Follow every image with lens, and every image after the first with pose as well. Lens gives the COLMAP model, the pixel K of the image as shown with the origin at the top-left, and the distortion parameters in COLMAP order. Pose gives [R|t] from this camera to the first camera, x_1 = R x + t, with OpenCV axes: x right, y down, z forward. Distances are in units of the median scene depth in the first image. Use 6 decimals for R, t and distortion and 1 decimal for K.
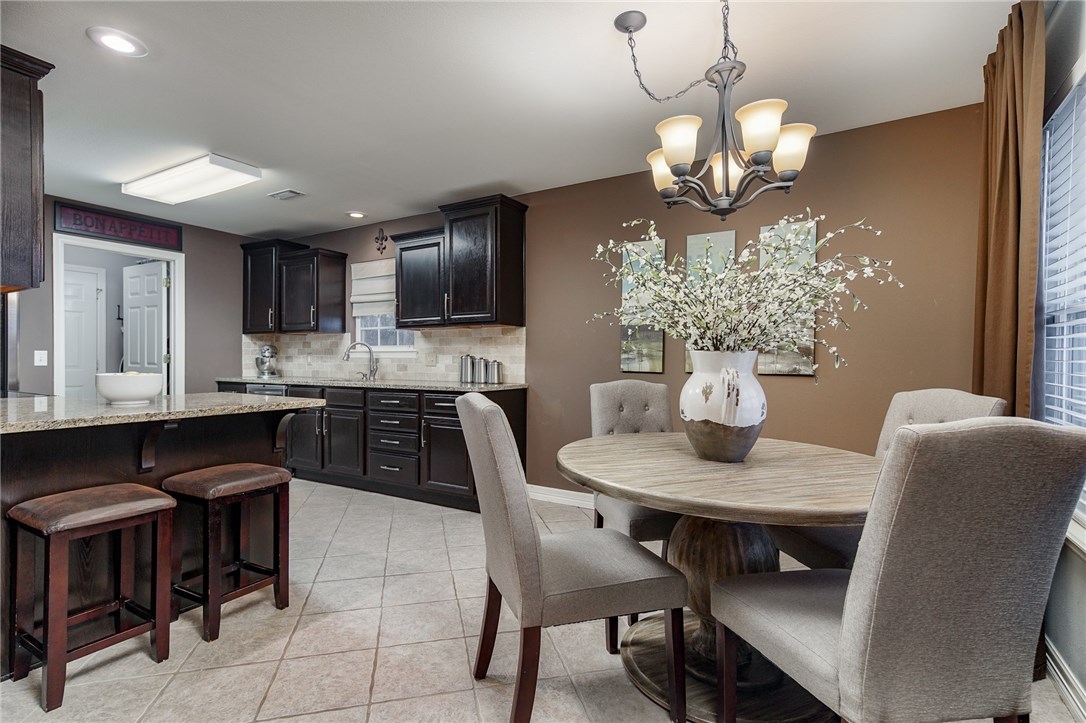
lens RADIAL K [[526.2, 0, 540.8], [0, 526.2, 363.6], [0, 0, 1]] dist [0.015691, -0.001012]
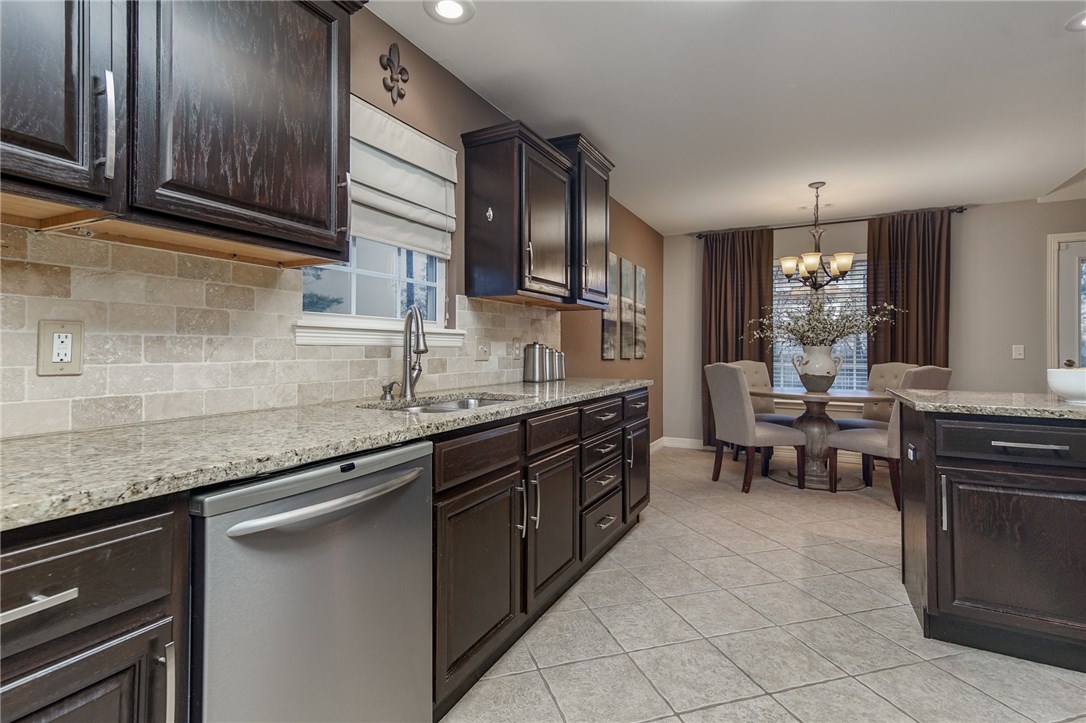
lens RADIAL K [[526.2, 0, 544.2], [0, 526.2, 345.7], [0, 0, 1]] dist [0.015691, -0.001012]
pose [[-0.063849, 0.000428, 0.997959, -0.799093], [0.001865, 0.999998, -0.000310, -0.011405], [-0.997958, 0.001842, -0.063850, 0.979534]]
